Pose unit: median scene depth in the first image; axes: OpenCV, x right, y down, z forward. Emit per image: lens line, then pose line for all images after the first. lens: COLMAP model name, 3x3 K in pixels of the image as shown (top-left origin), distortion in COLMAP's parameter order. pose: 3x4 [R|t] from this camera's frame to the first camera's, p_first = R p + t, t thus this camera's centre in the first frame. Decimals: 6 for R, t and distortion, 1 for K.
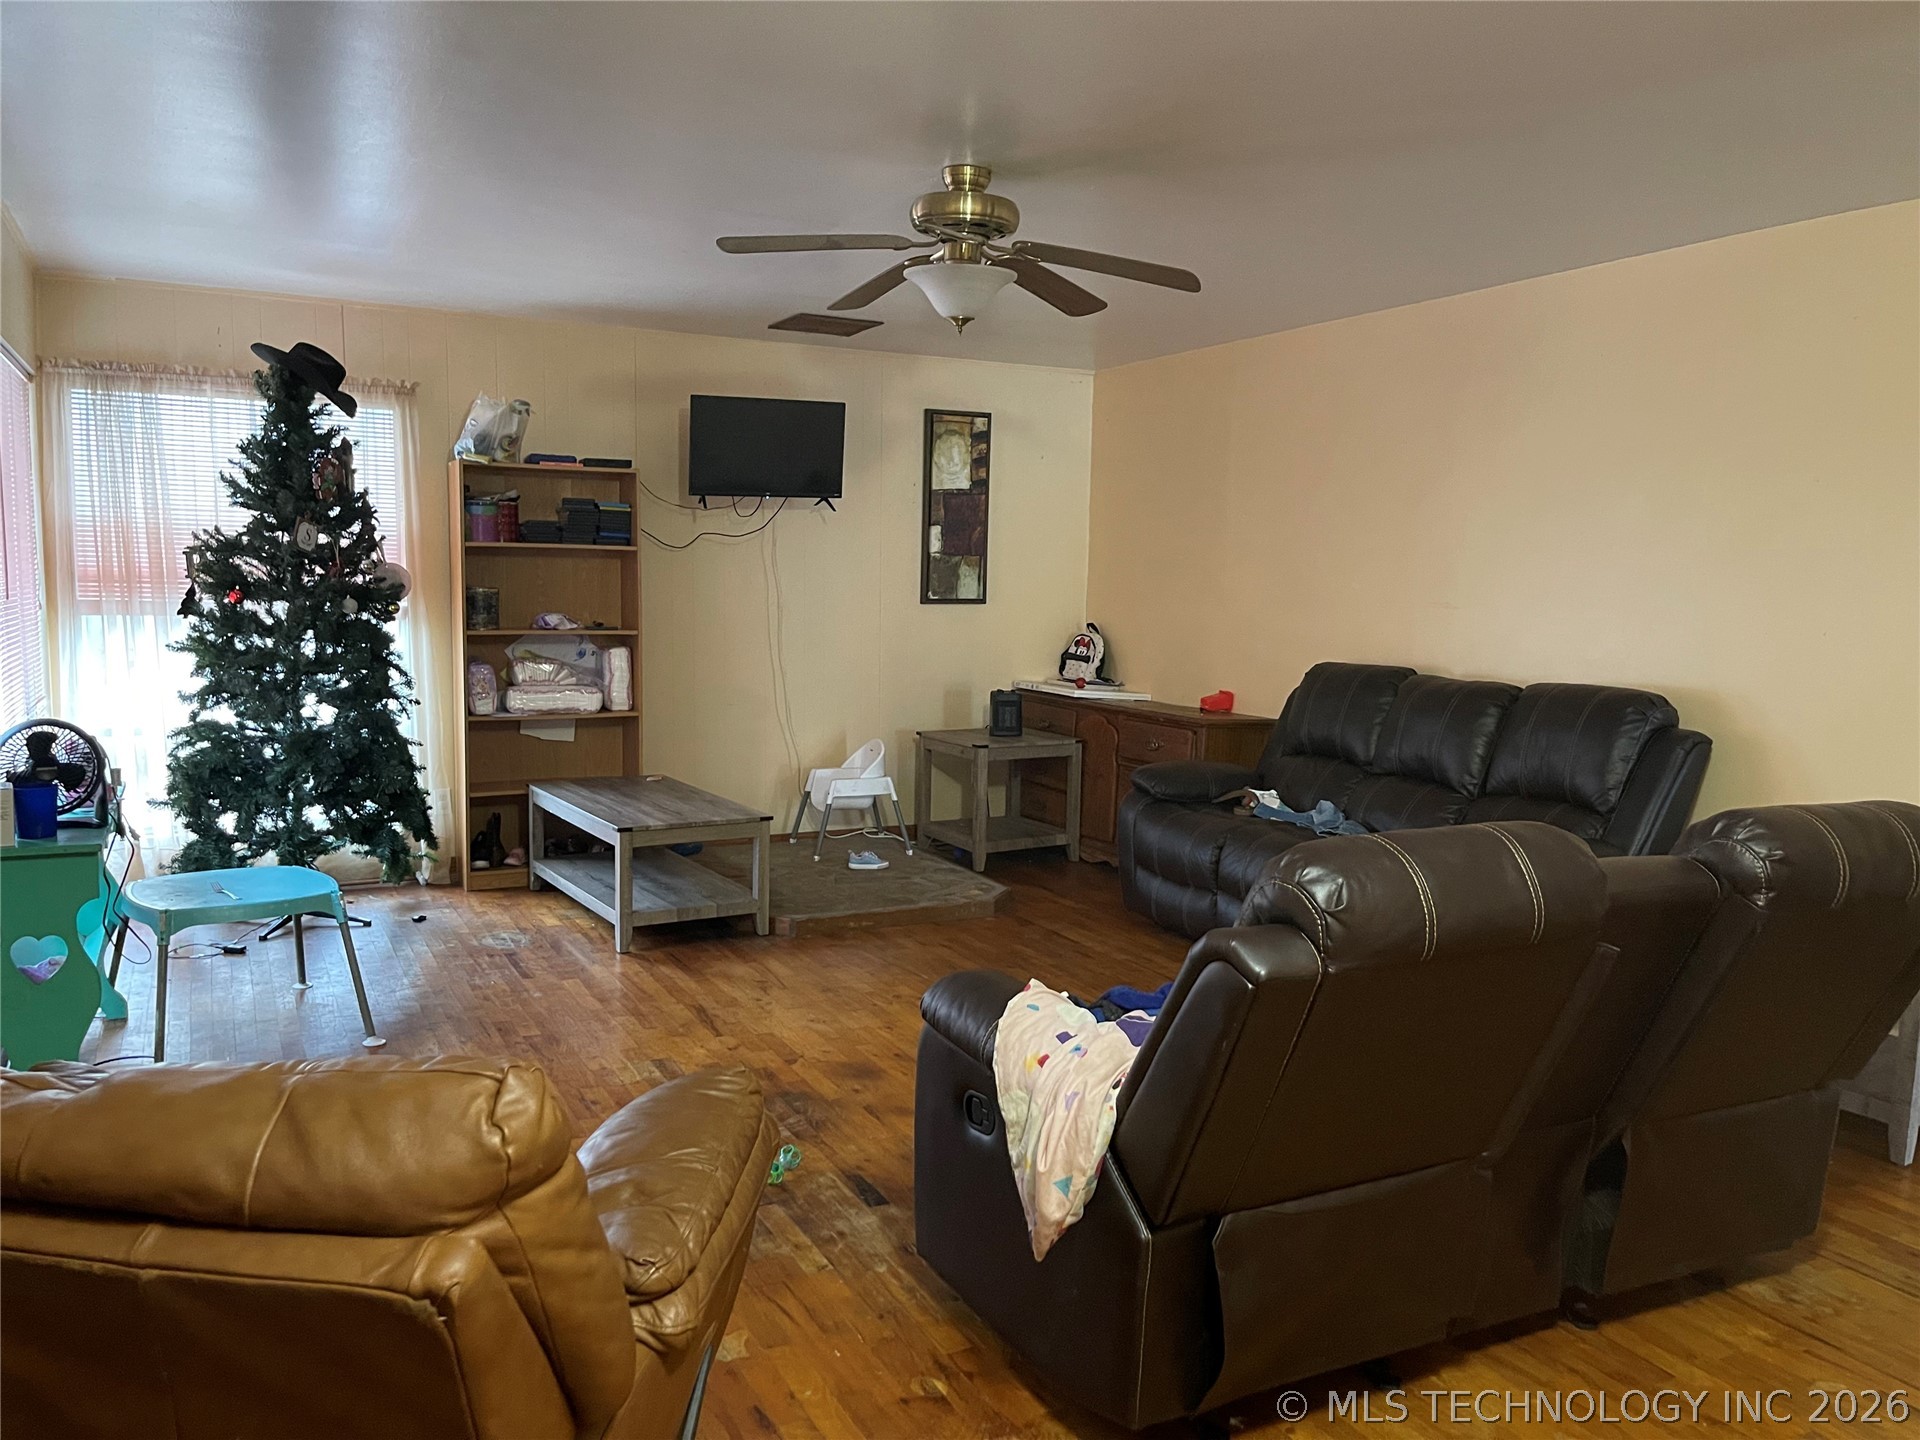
lens RADIAL K [[1451.3, 0, 964.0], [0, 1451.3, 725.5], [0, 0, 1]] dist [0.034709, 0.001020]
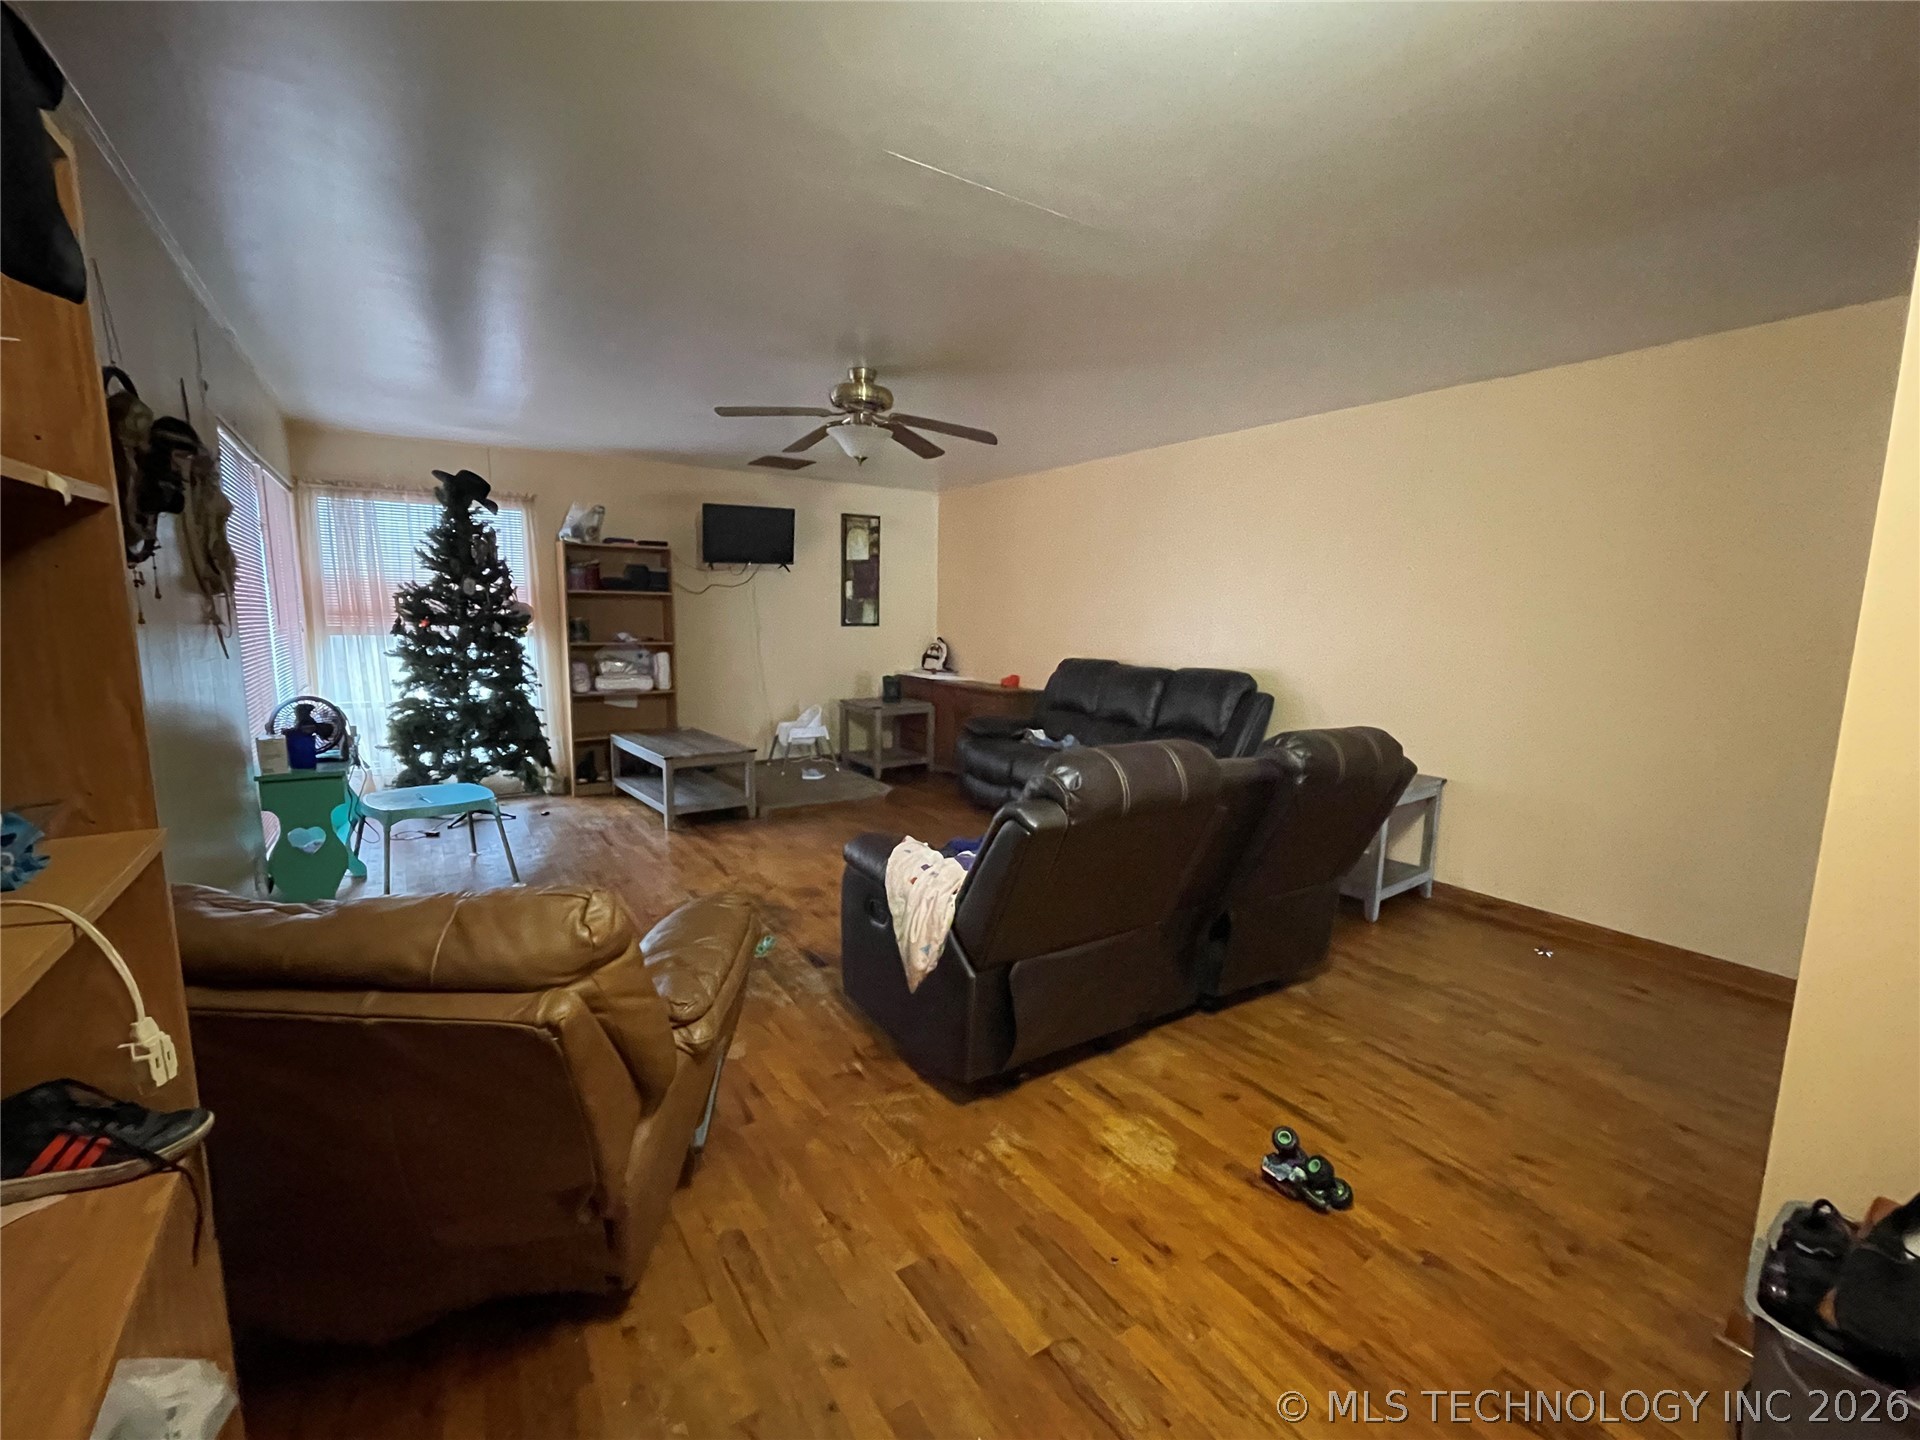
lens RADIAL K [[821.8, 0, 951.4], [0, 821.8, 723.3], [0, 0, 1]] dist [-0.001629, -0.000334]
pose [[0.994890, -0.016429, 0.099617, 0.002102], [0.013442, 0.999442, 0.030588, 0.005485], [-0.100064, -0.029092, 0.994556, 0.007705]]
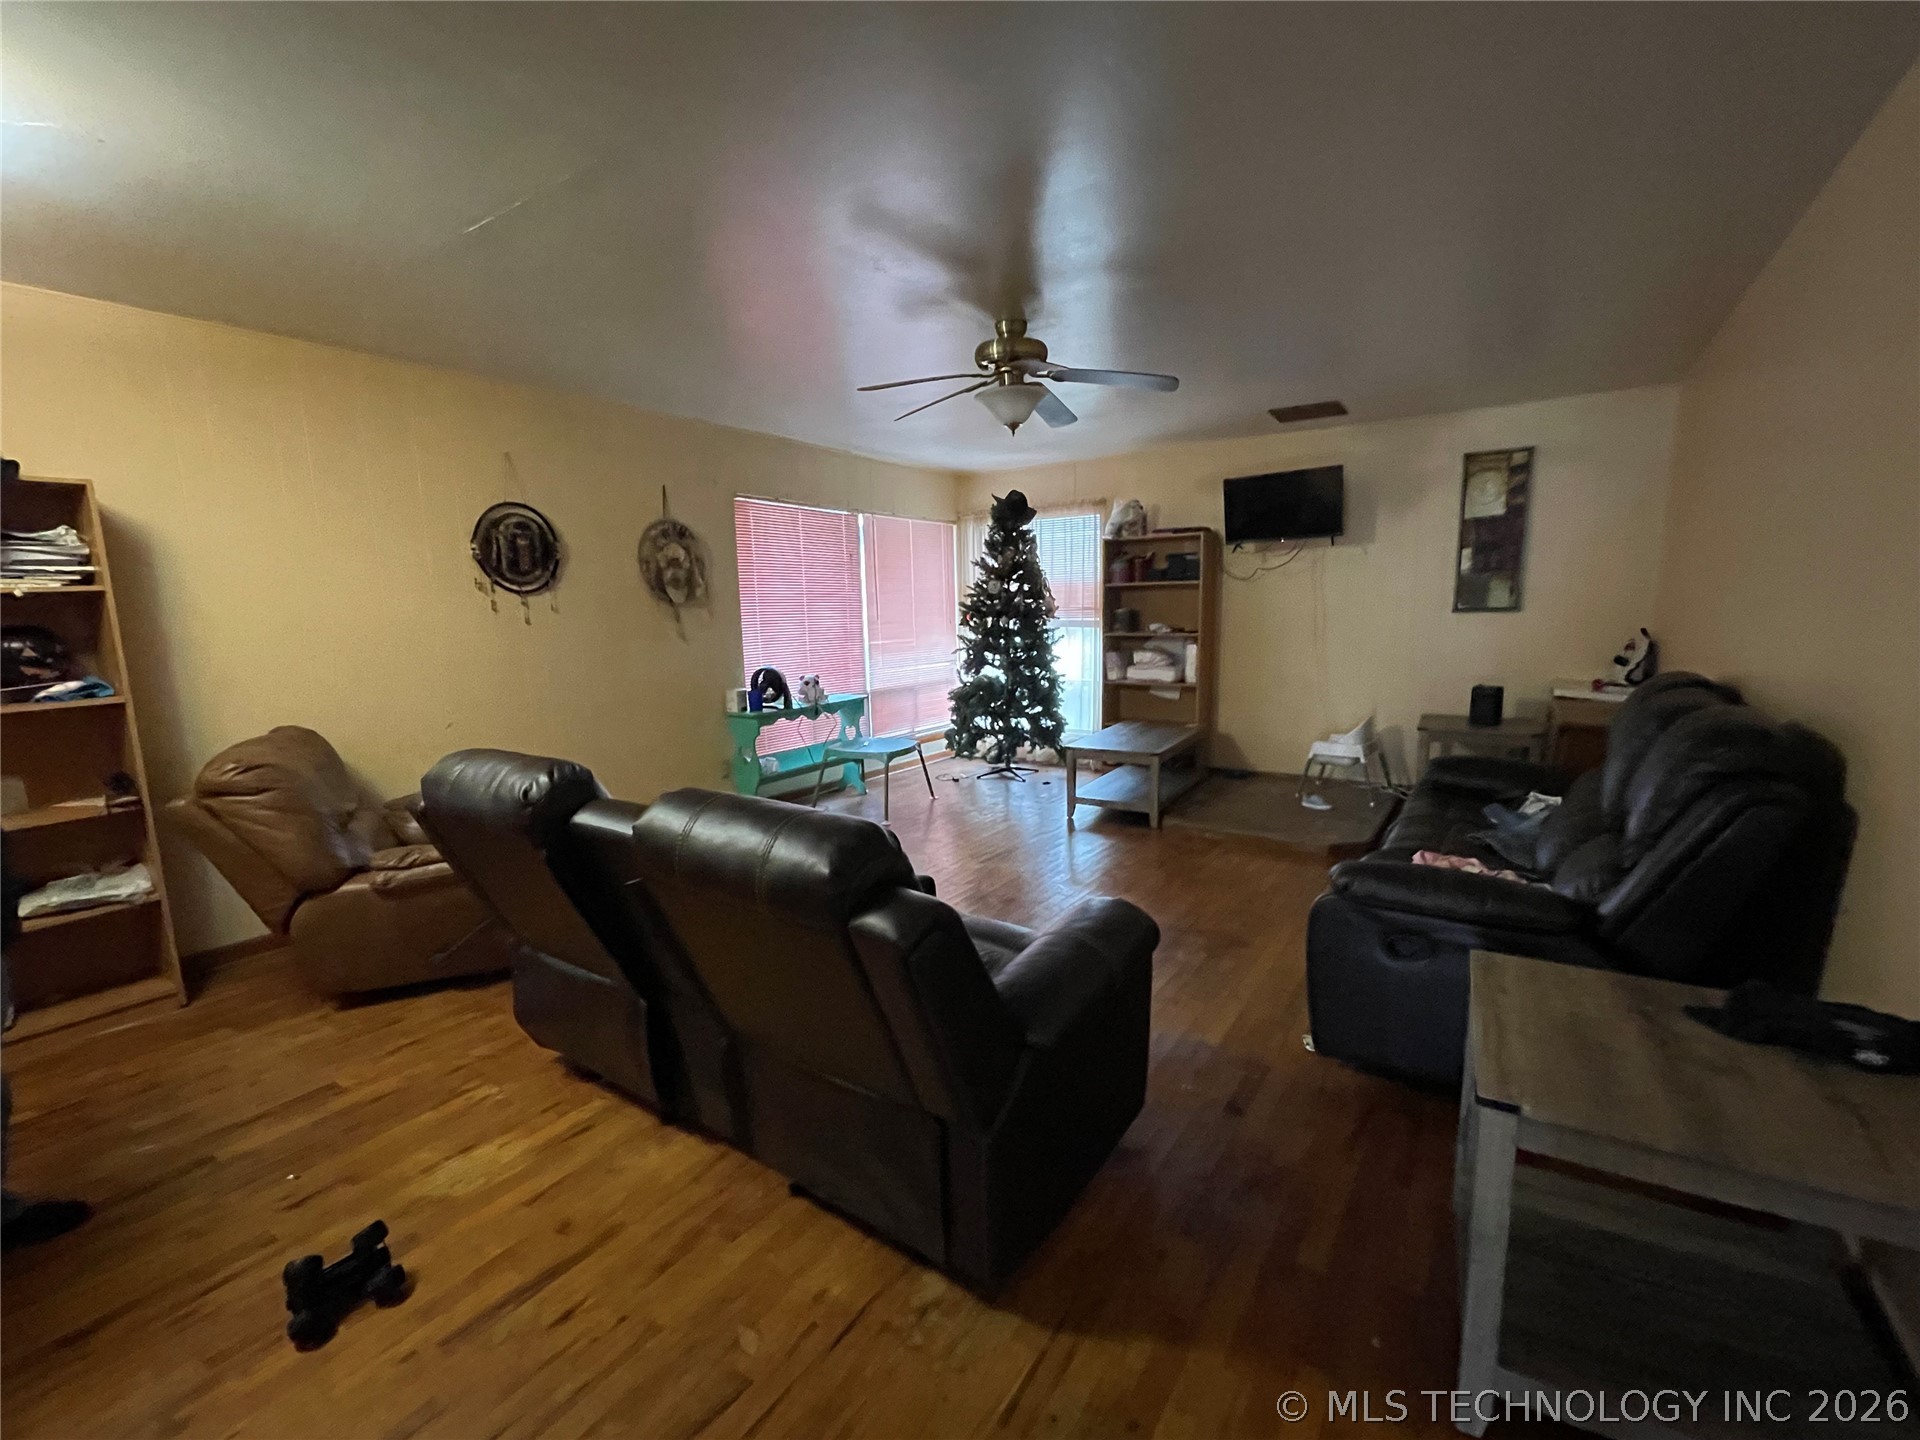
lens RADIAL K [[821.8, 0, 951.4], [0, 821.8, 723.3], [0, 0, 1]] dist [-0.001629, -0.000334]
pose [[0.478719, 0.097000, -0.872593, 0.523112], [-0.062700, 0.995118, 0.076222, -0.021543], [0.875726, 0.018222, 0.482464, 0.381758]]
